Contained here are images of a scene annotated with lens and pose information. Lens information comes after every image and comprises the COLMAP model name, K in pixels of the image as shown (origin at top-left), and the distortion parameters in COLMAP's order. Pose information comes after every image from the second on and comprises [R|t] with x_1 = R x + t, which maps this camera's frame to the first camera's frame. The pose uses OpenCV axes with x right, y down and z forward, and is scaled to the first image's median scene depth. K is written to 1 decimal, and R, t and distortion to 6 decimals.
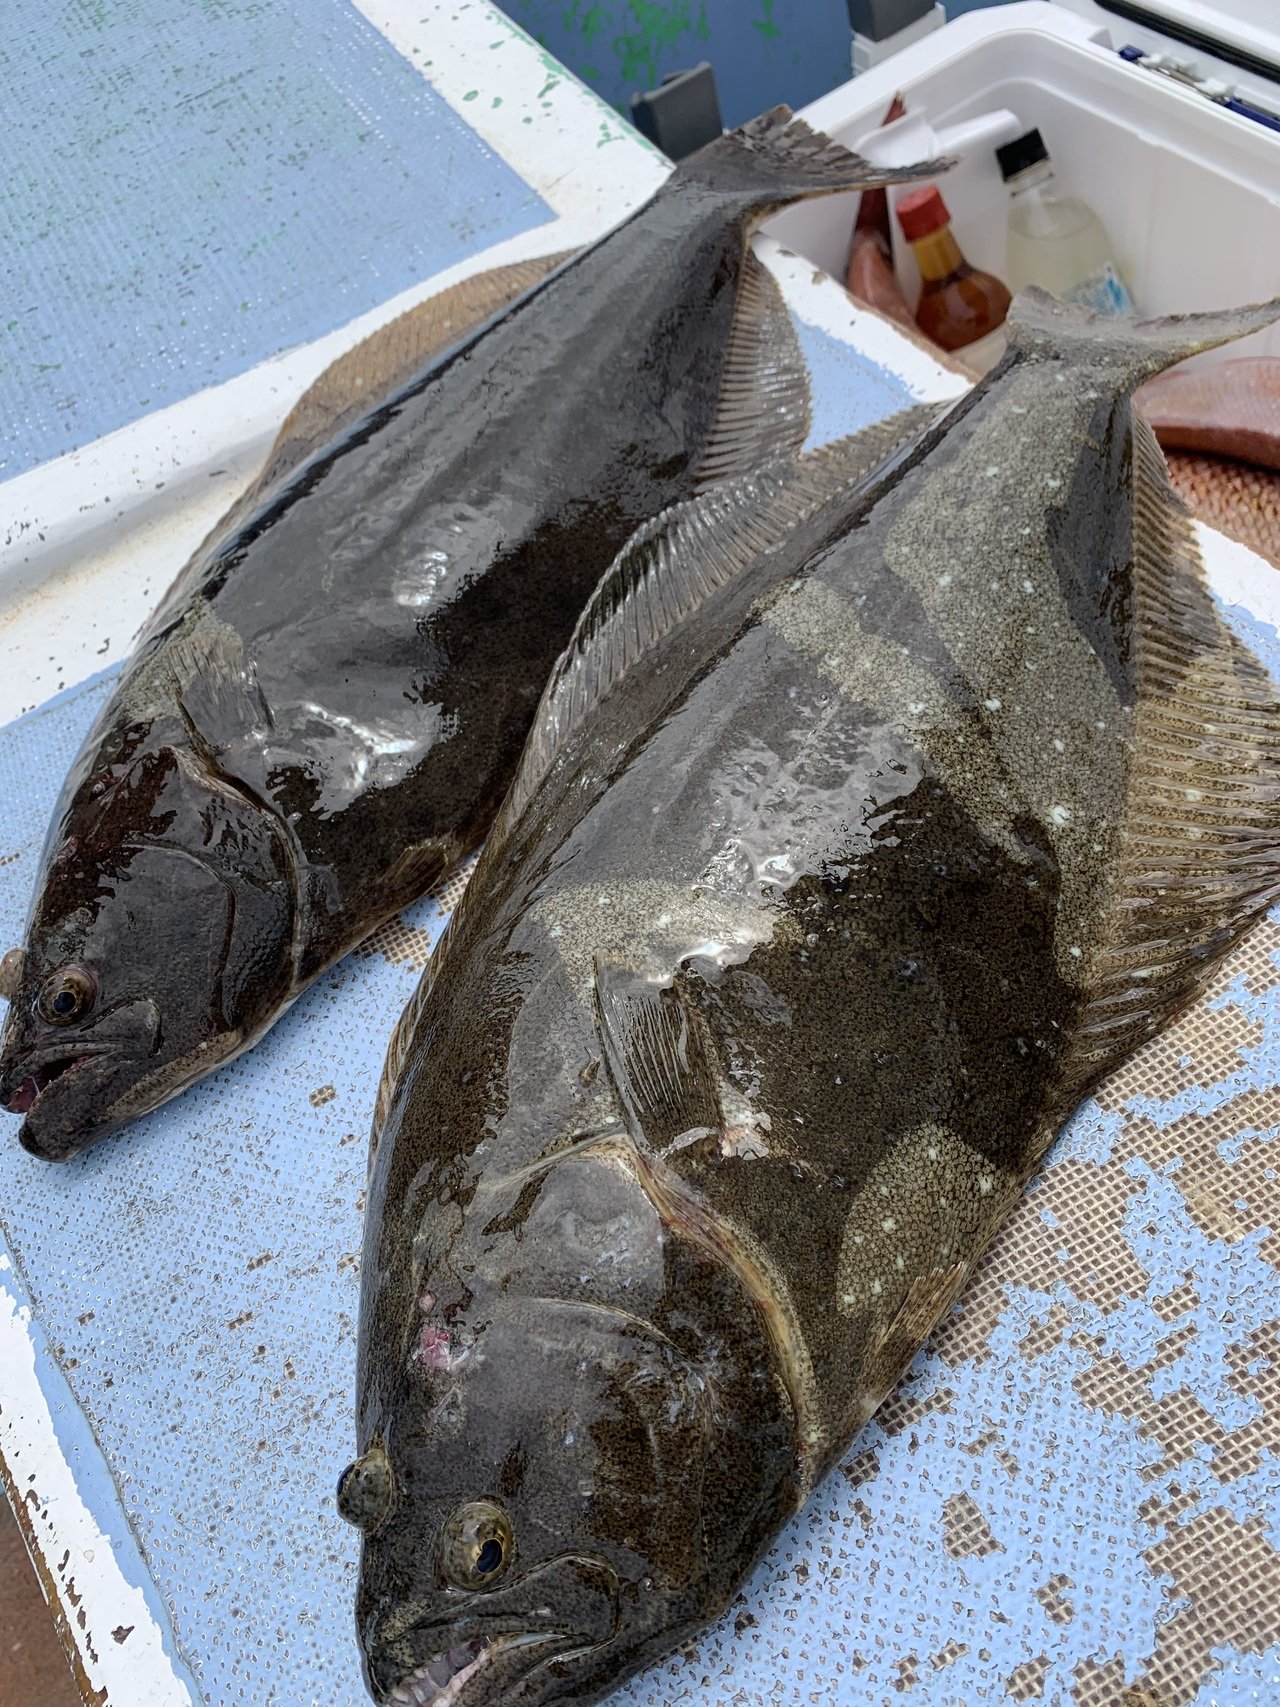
lens RADIAL K [[1296.9, 0, 640.2], [0, 1296.9, 854.0], [0, 0, 1]] dist [0.000900, -0.002935]
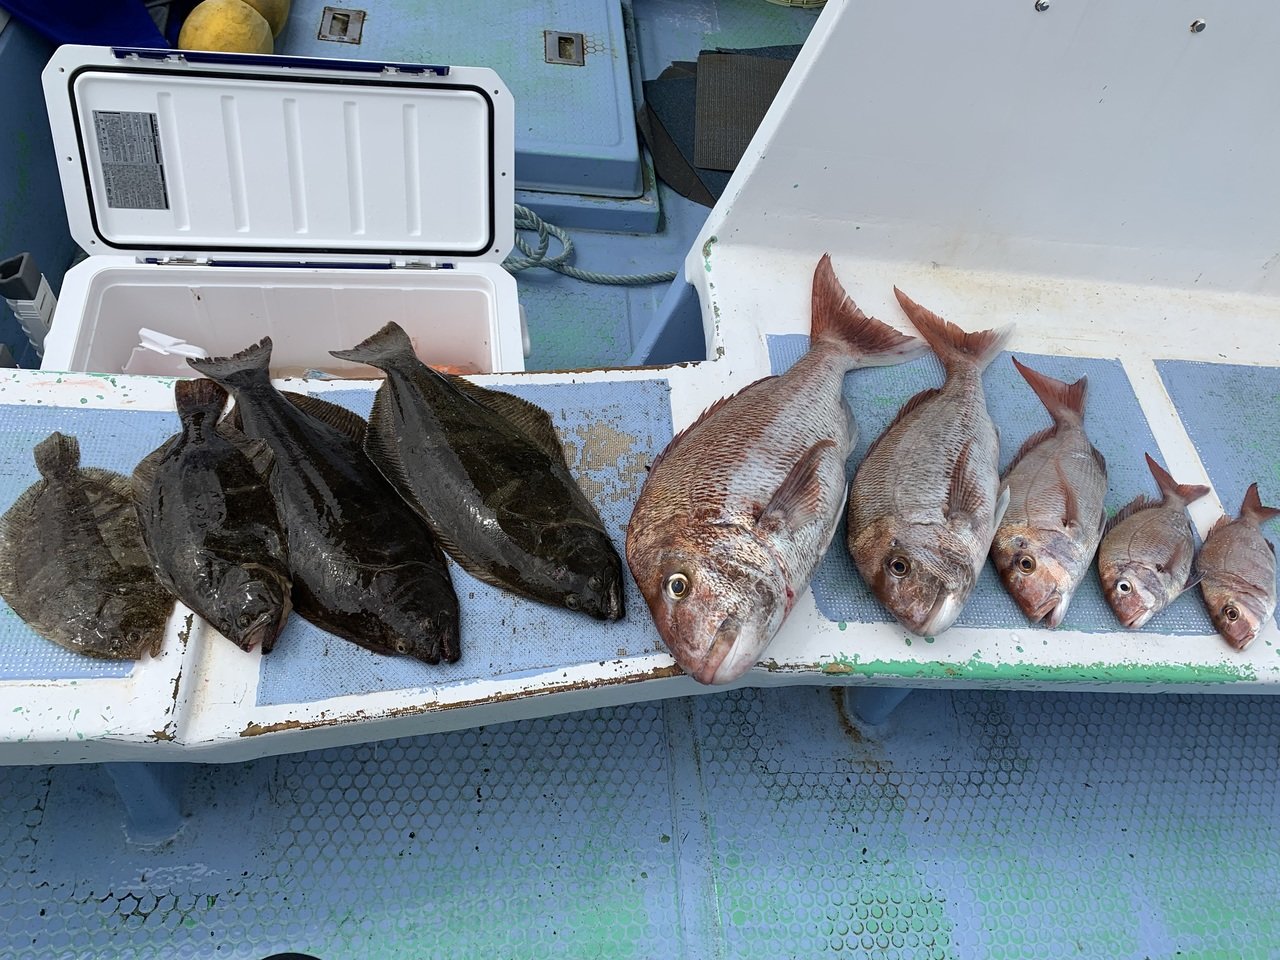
lens RADIAL K [[972.5, 0, 640.0], [0, 972.5, 479.9], [0, 0, 1]] dist [0.000900, -0.002935]
pose [[0.343812, -0.558460, 0.754928, -2.427741], [0.644743, 0.724880, 0.242601, -0.517547], [-0.682715, 0.403325, 0.609285, -1.454373]]
